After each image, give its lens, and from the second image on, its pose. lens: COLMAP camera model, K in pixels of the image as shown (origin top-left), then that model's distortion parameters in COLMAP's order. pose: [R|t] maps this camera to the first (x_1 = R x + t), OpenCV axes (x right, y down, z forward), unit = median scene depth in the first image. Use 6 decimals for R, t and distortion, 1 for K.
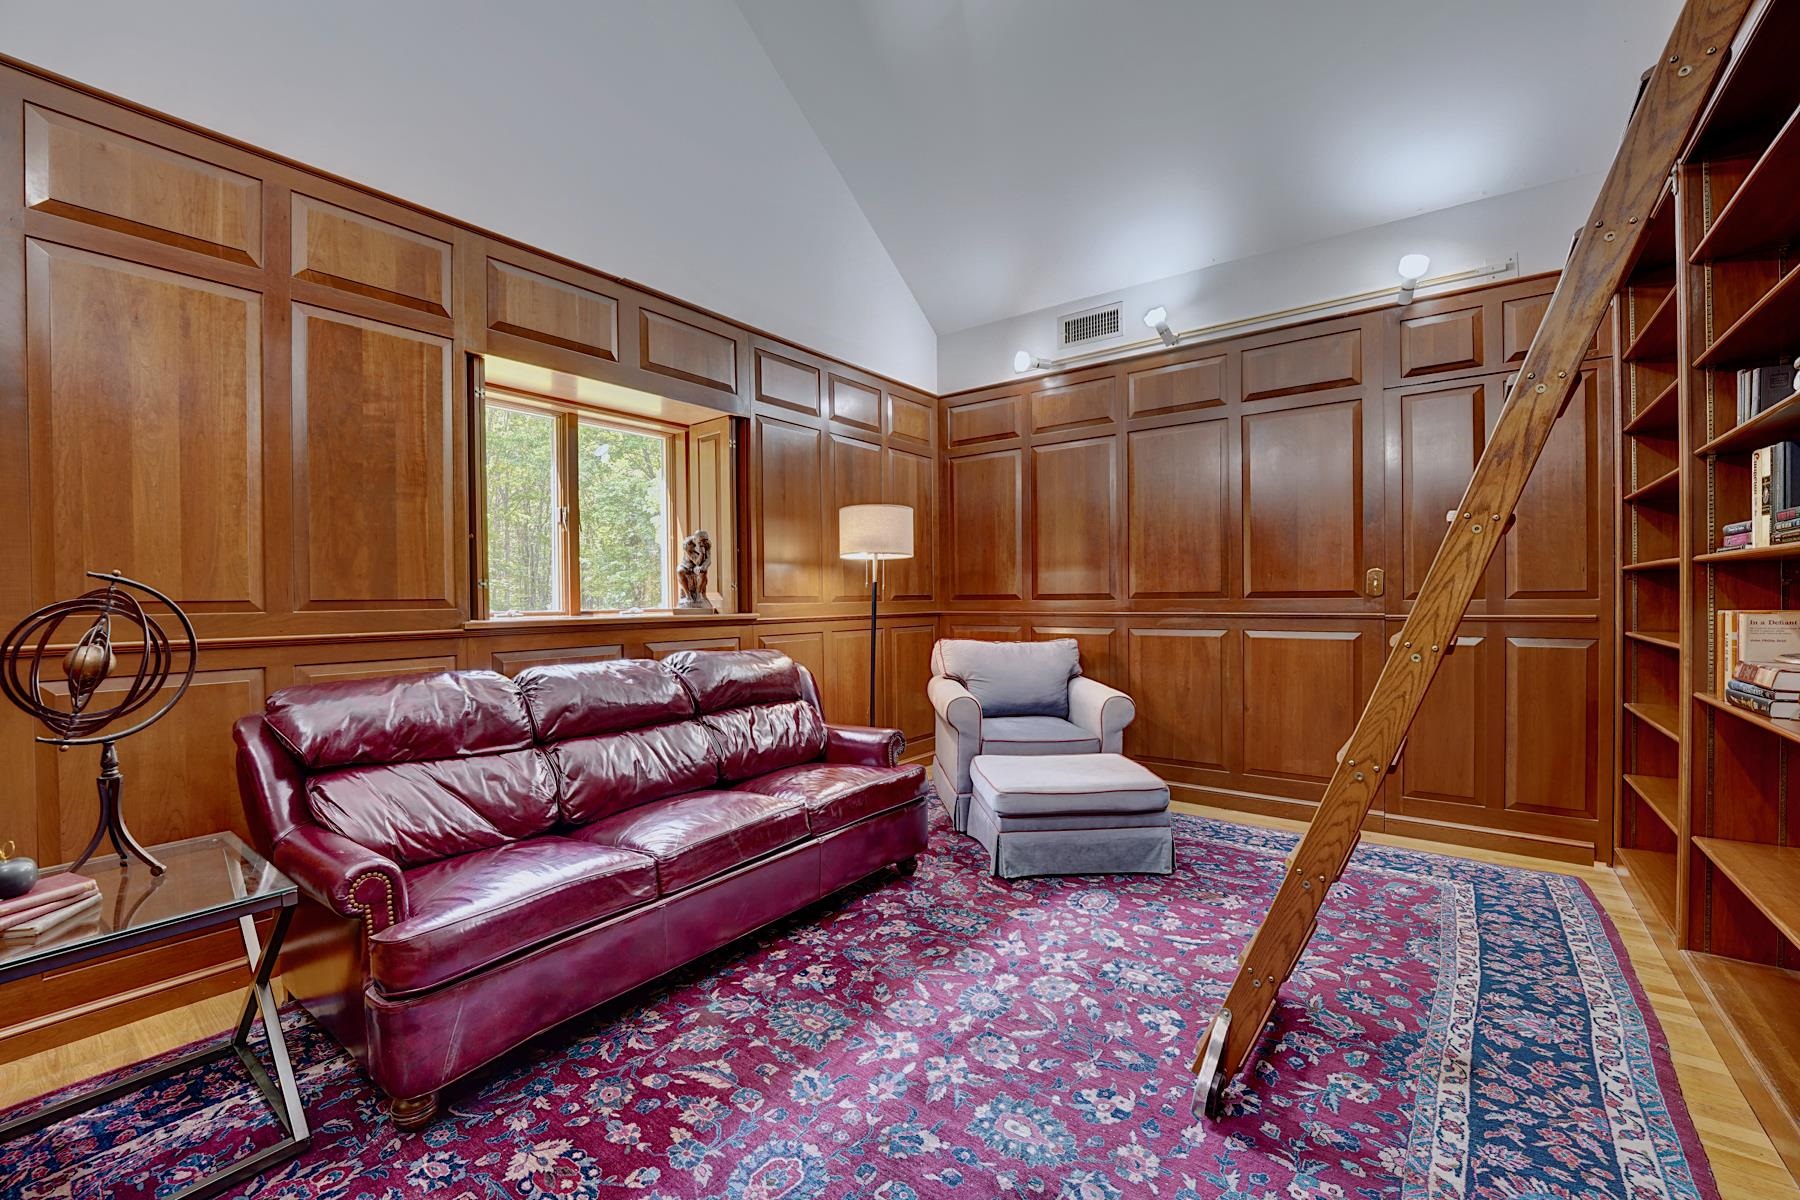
lens RADIAL K [[732.4, 0, 898.9], [0, 732.4, 601.4], [0, 0, 1]] dist [-0.027950, 0.003627]
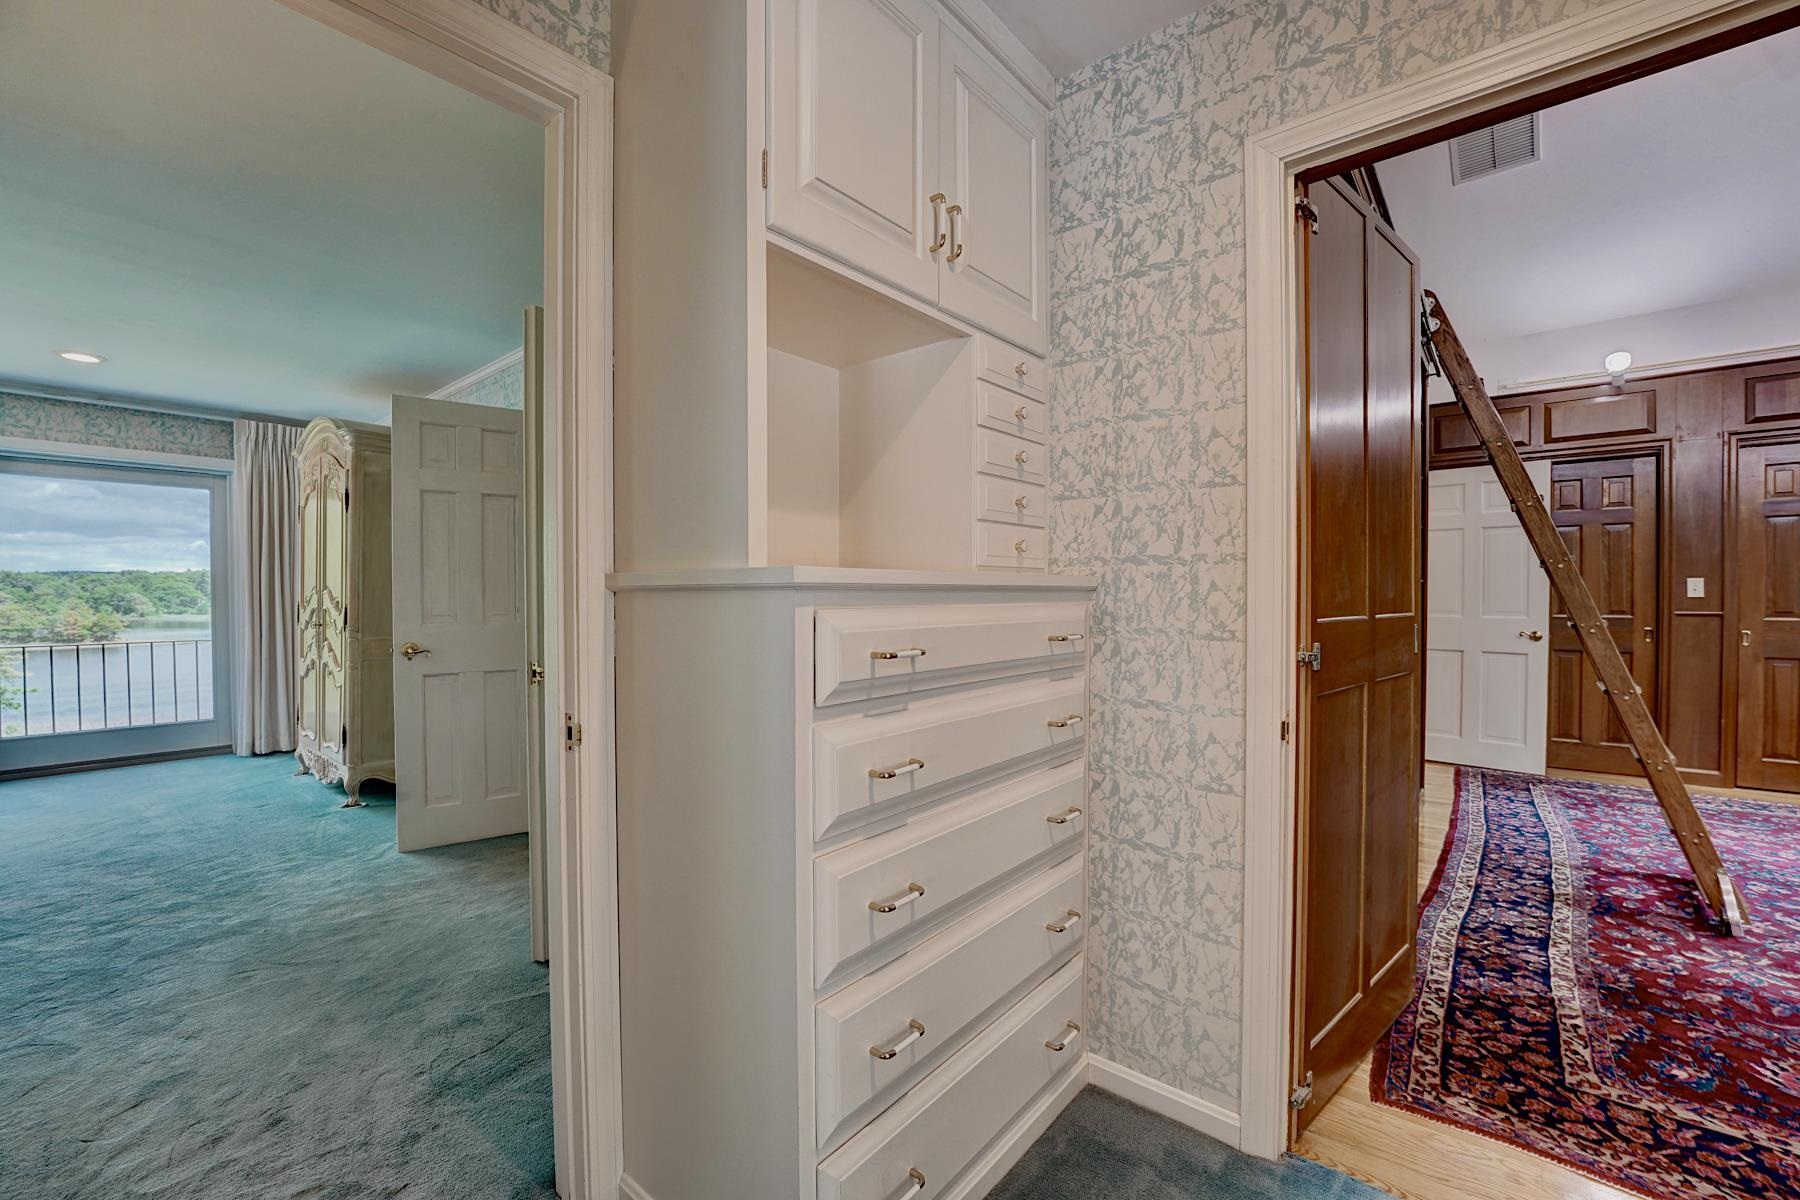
lens RADIAL K [[732.4, 0, 900.4], [0, 732.4, 607.1], [0, 0, 1]] dist [-0.027950, 0.003627]
pose [[-0.998822, 0.012994, 0.046762, 1.563683], [0.013948, 0.999700, 0.020125, -0.030285], [-0.046486, 0.020753, -0.998703, 1.904482]]
